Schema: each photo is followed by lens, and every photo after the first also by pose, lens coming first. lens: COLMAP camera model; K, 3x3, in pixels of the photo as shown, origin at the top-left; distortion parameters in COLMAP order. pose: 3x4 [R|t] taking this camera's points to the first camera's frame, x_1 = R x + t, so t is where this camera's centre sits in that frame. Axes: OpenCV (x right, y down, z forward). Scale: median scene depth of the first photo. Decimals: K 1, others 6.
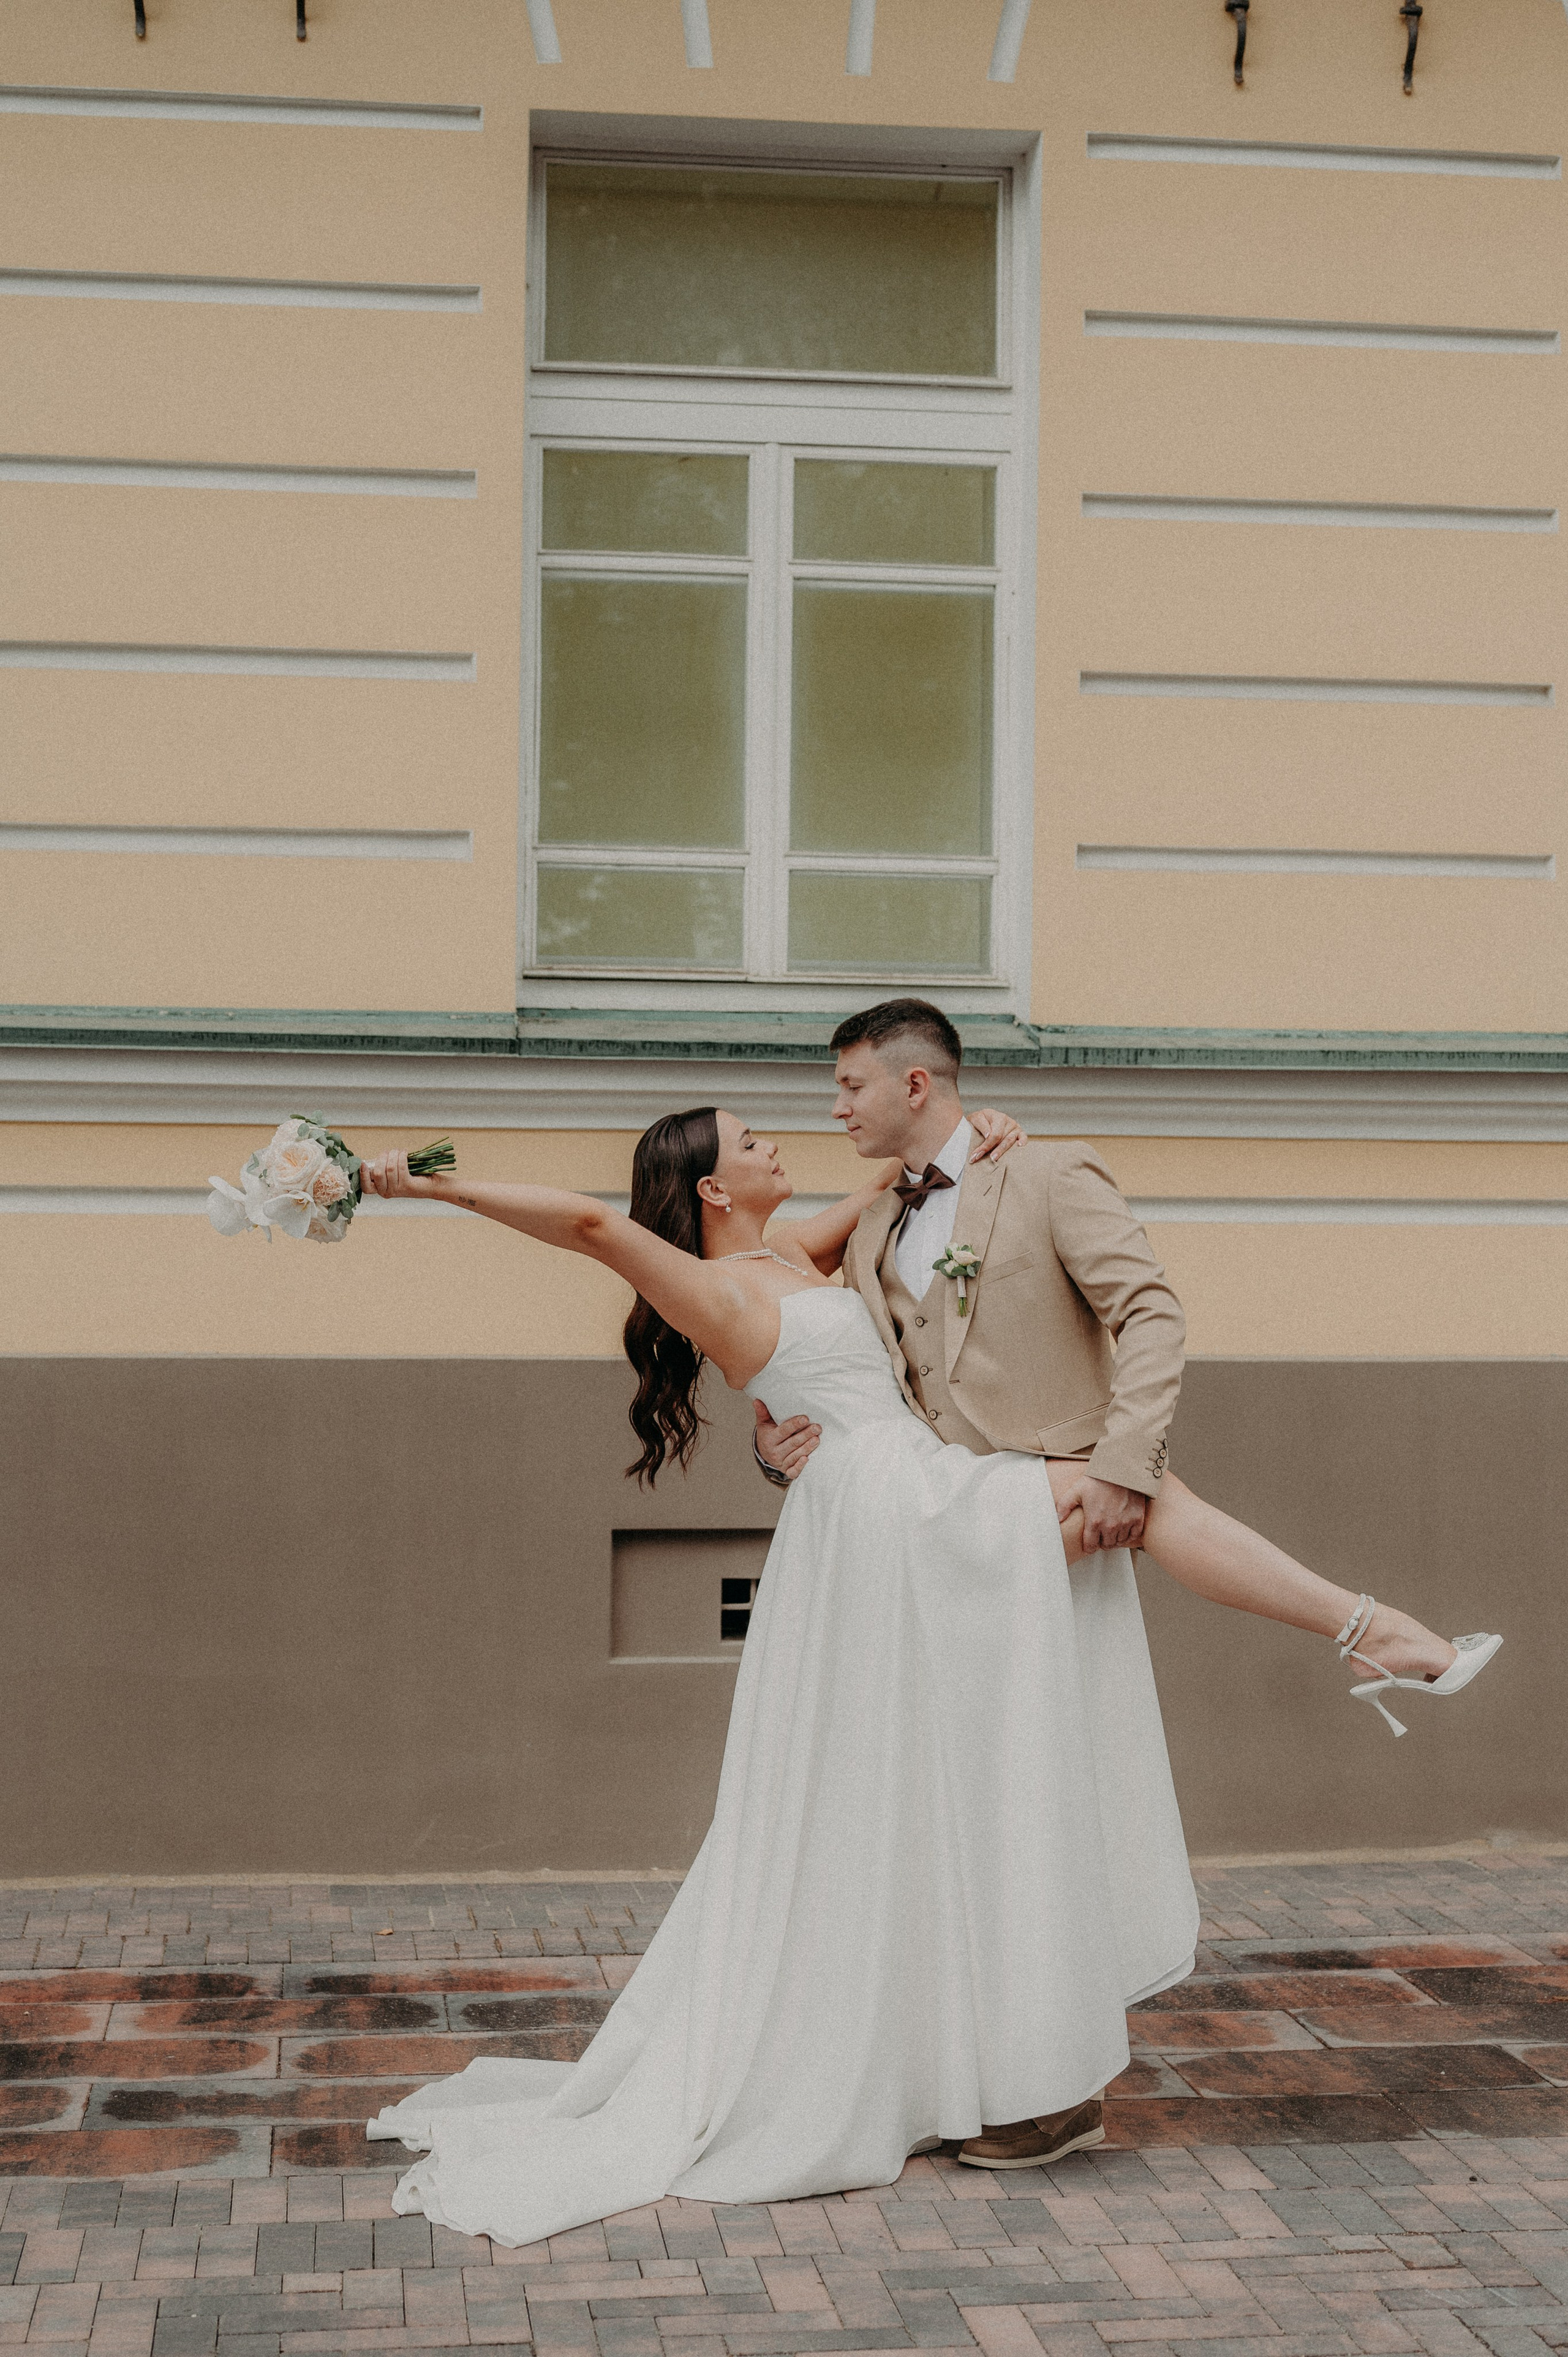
lens RADIAL K [[3537.3, 0, 778.9], [0, 3537.3, 1123.1], [0, 0, 1]] dist [0.003074, -0.149655]
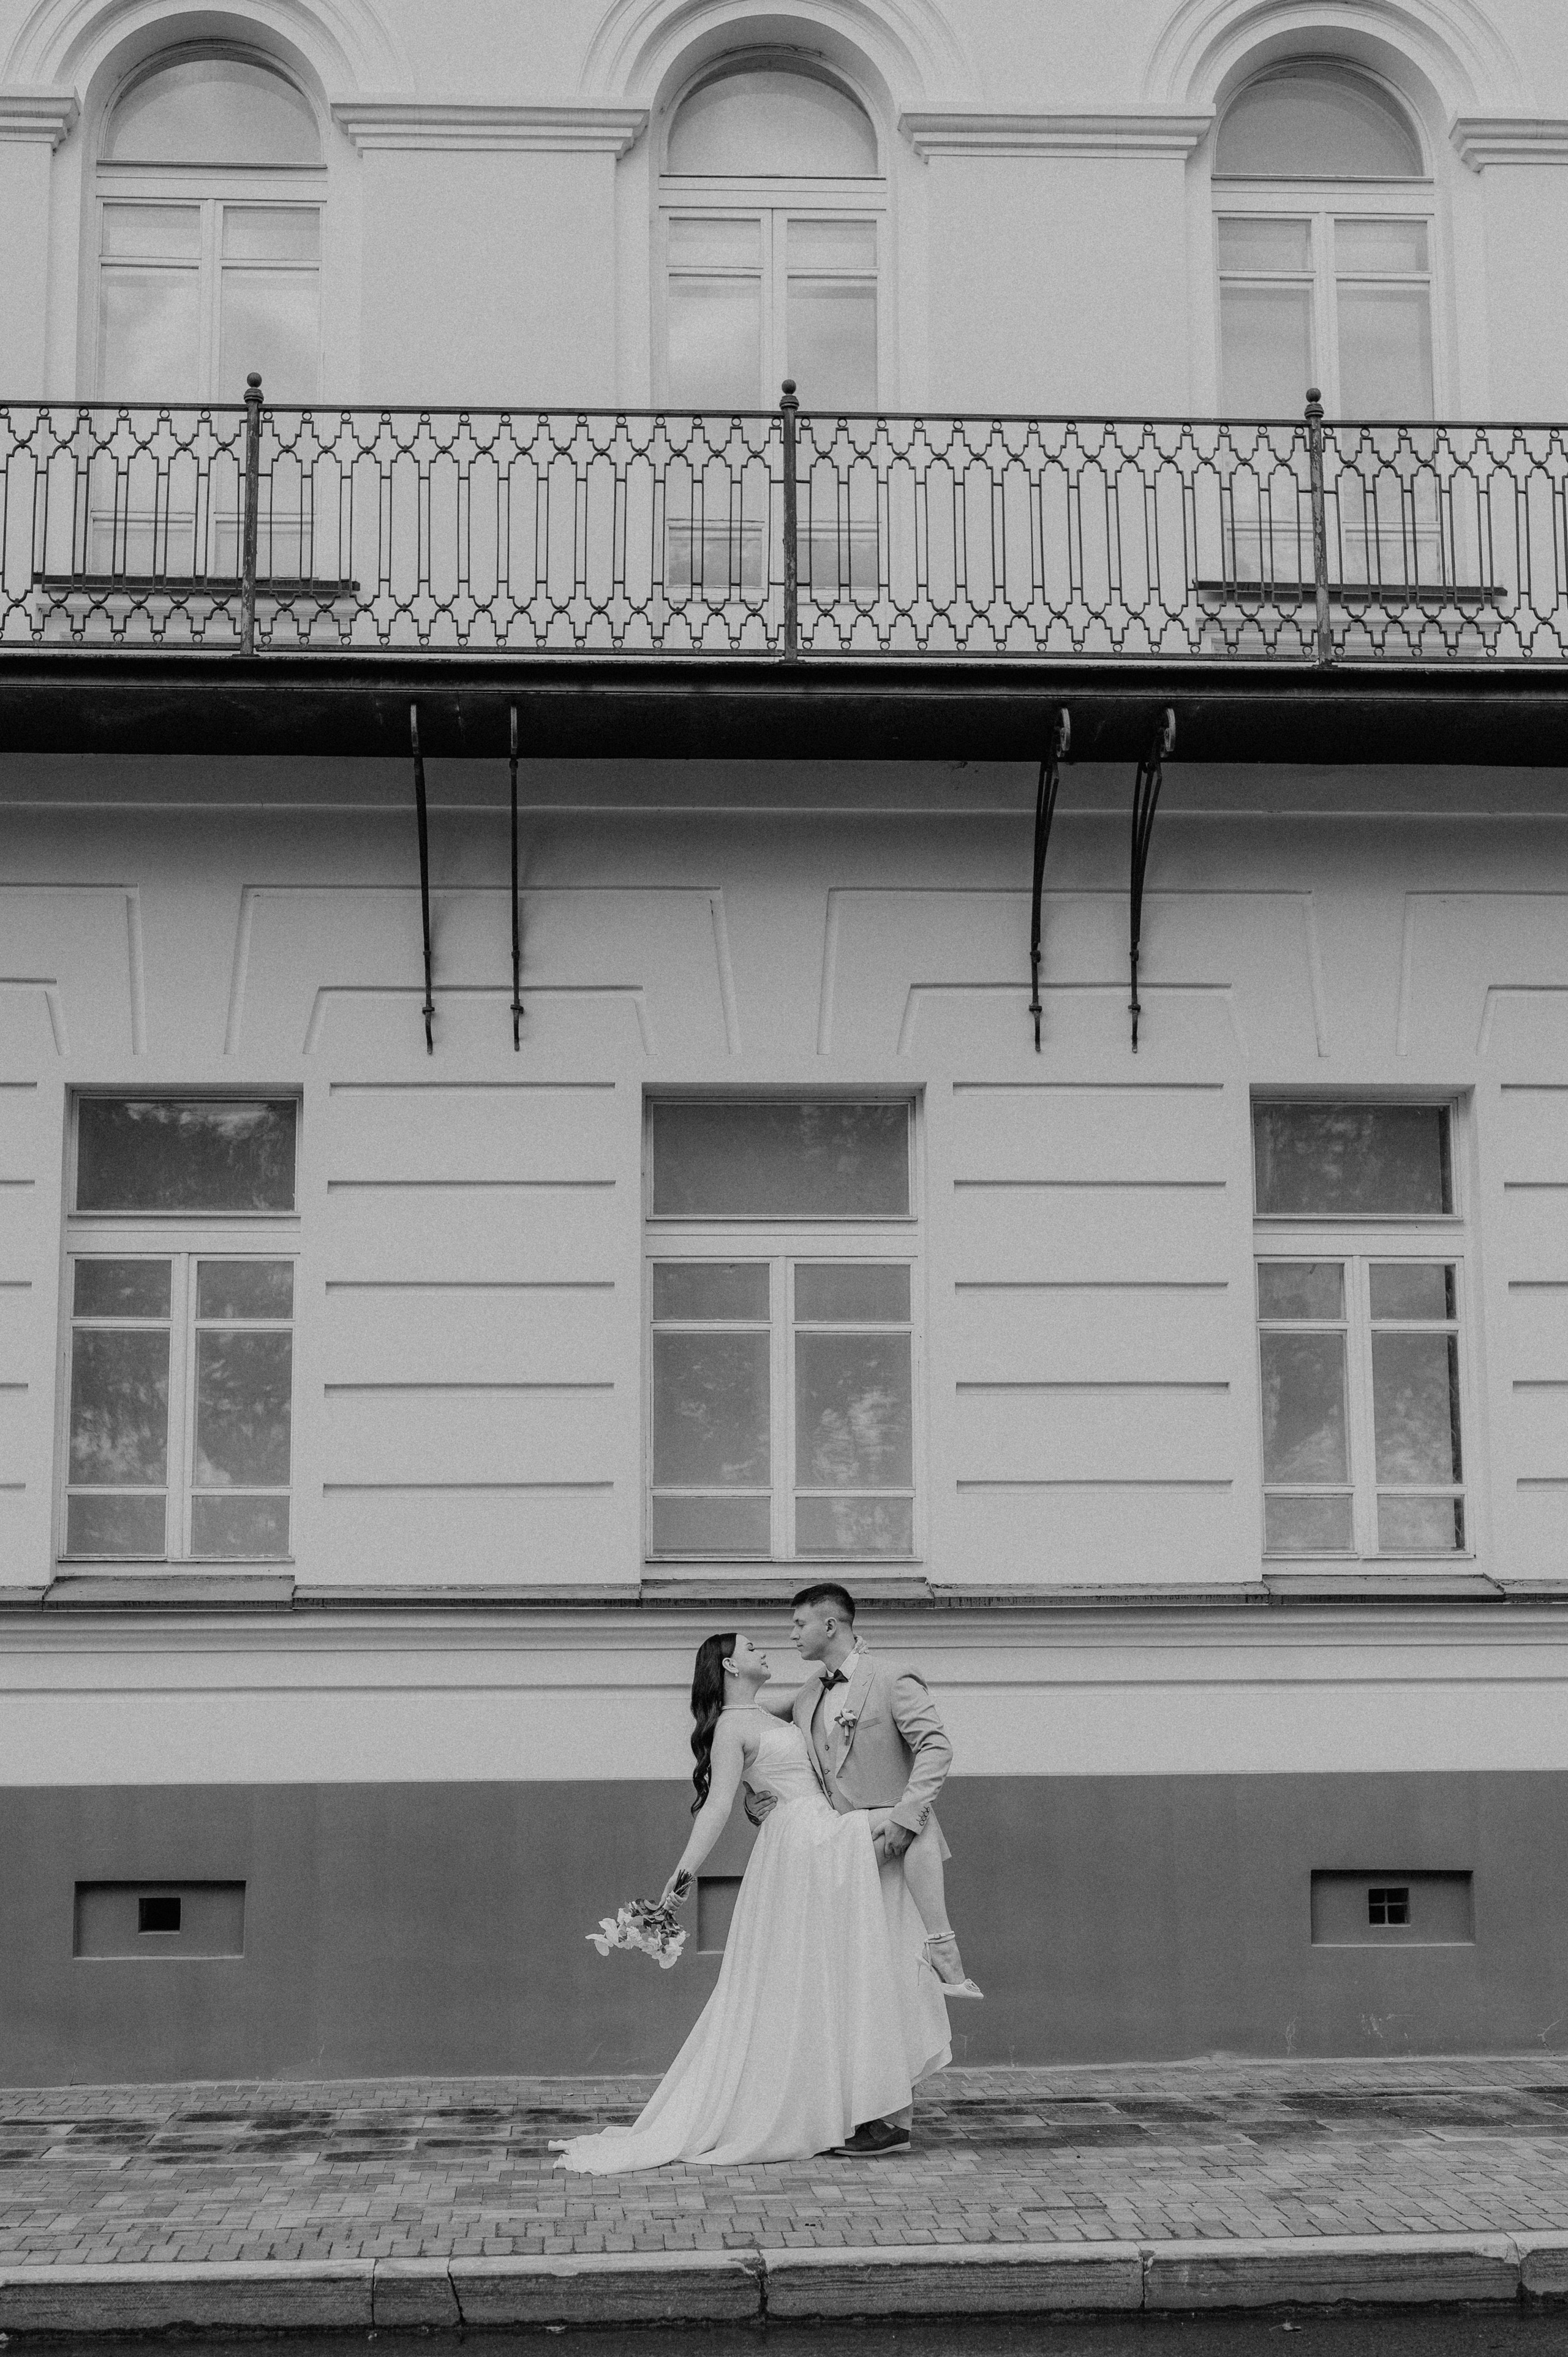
lens RADIAL K [[3537.3, 0, 778.9], [0, 3537.3, 1123.1], [0, 0, 1]] dist [0.003074, -0.149655]
pose [[0.997545, -0.026076, -0.064994, 0.116600], [0.017210, 0.990913, -0.133402, -0.021751], [0.067882, 0.131956, 0.988929, -0.785928]]
